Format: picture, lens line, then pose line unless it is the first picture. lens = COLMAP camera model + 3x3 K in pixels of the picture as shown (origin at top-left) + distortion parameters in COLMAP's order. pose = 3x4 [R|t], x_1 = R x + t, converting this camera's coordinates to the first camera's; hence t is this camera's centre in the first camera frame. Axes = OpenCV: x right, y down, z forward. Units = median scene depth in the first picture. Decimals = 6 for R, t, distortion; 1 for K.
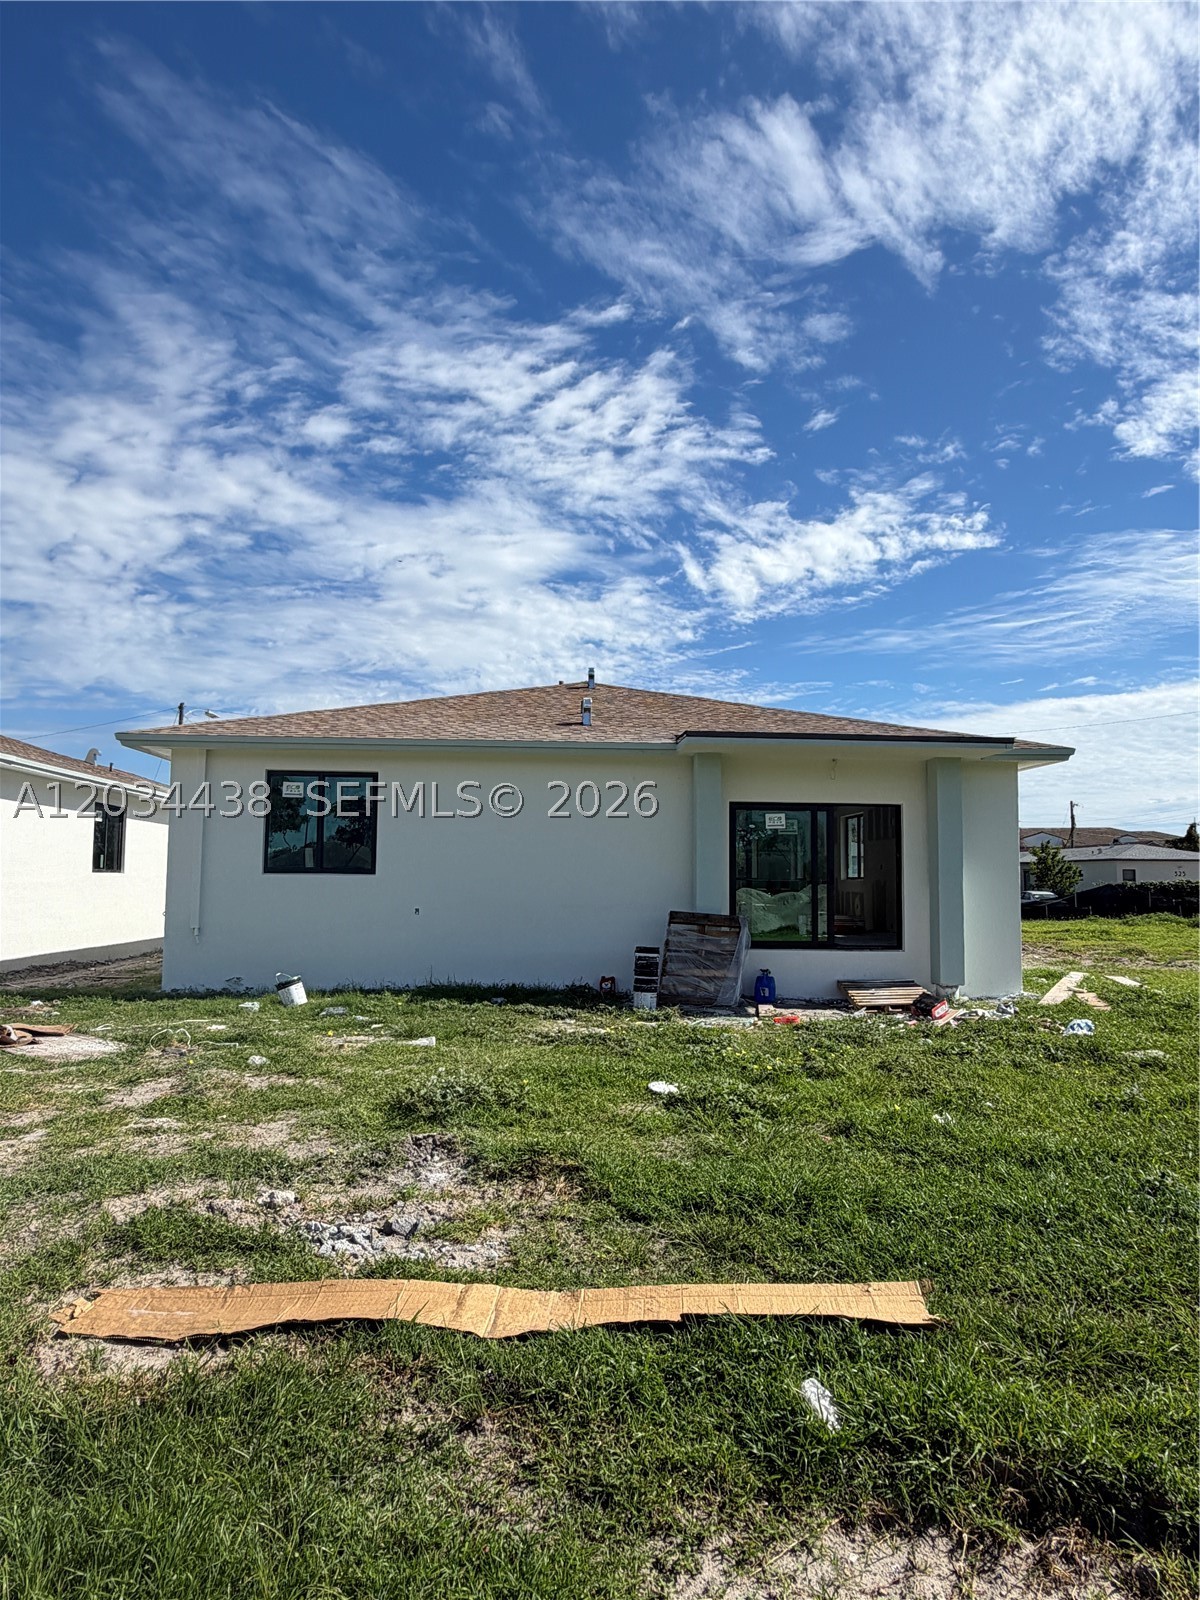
lens RADIAL K [[982.1, 0, 589.7], [0, 982.1, 805.1], [0, 0, 1]] dist [-0.002714, 0.008111]
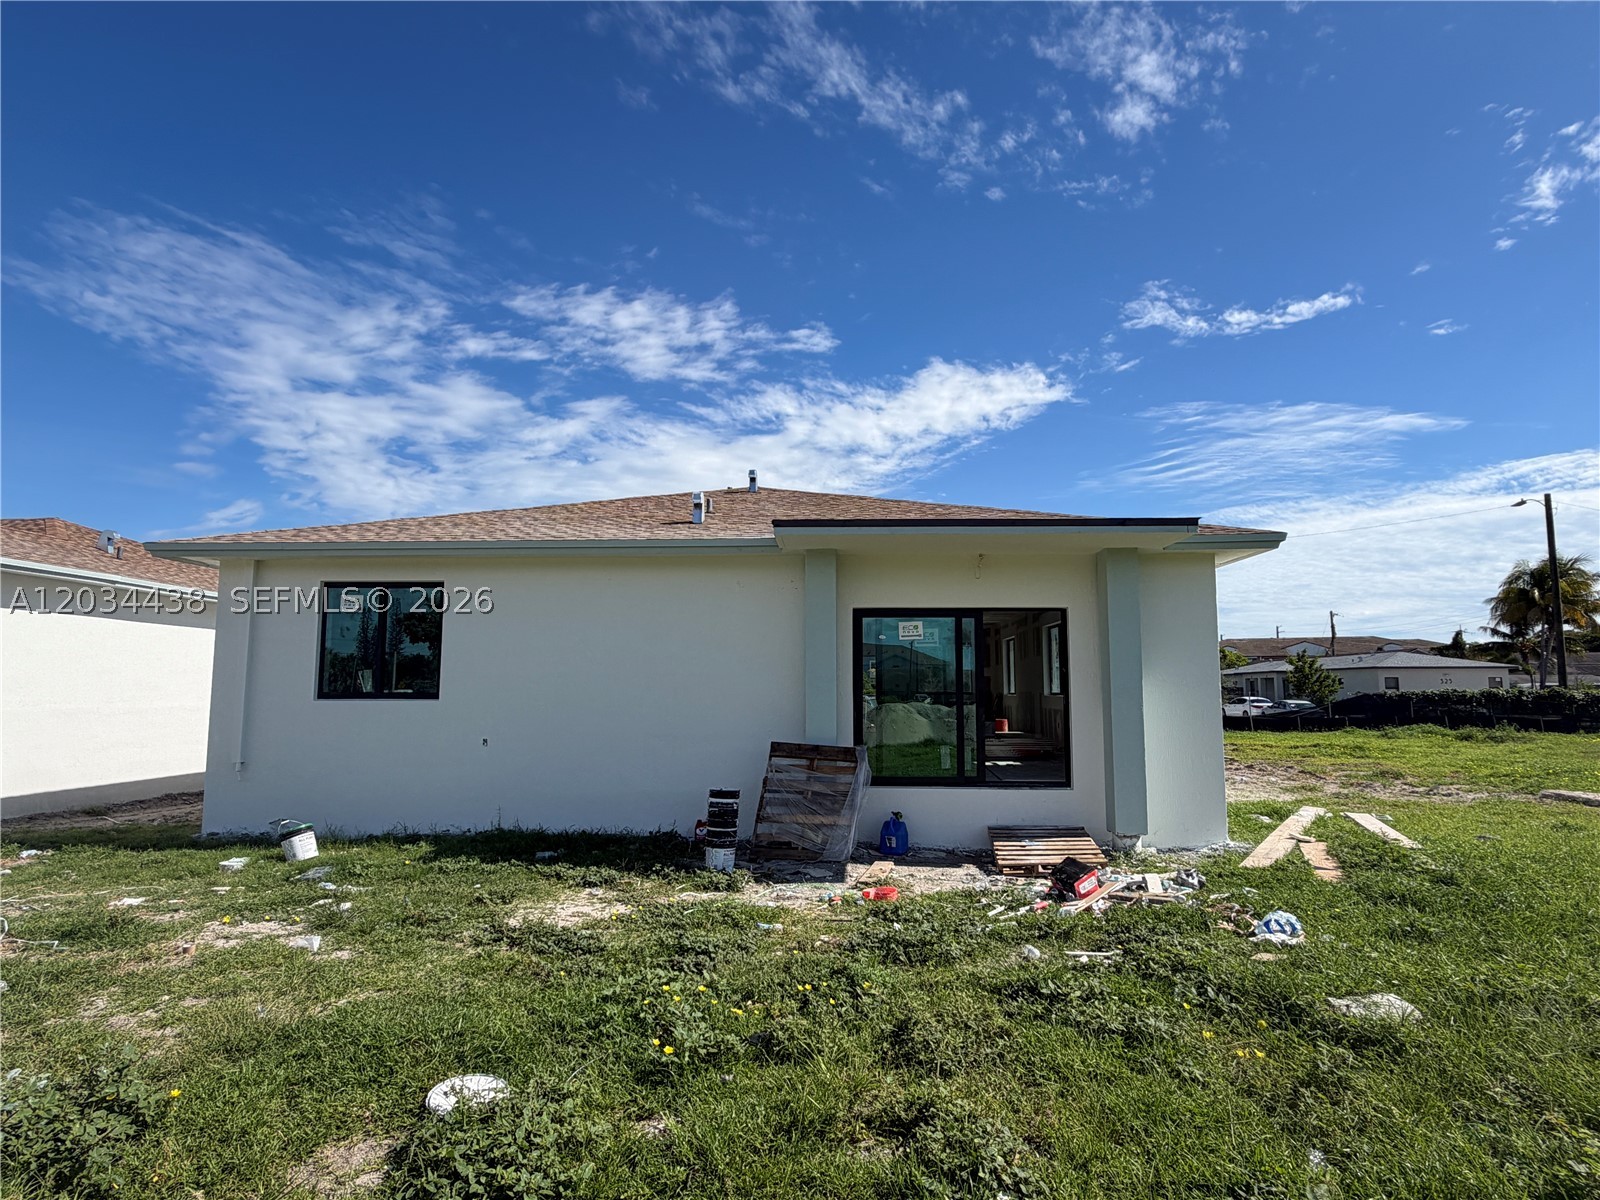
lens RADIAL K [[853.6, 0, 803.1], [0, 853.6, 594.2], [0, 0, 1]] dist [-0.004426, 0.001309]
pose [[0.994324, -0.020924, -0.104318, 0.176552], [0.017152, 0.999171, -0.036927, 0.010833], [0.105004, 0.034928, 0.993858, 0.276365]]
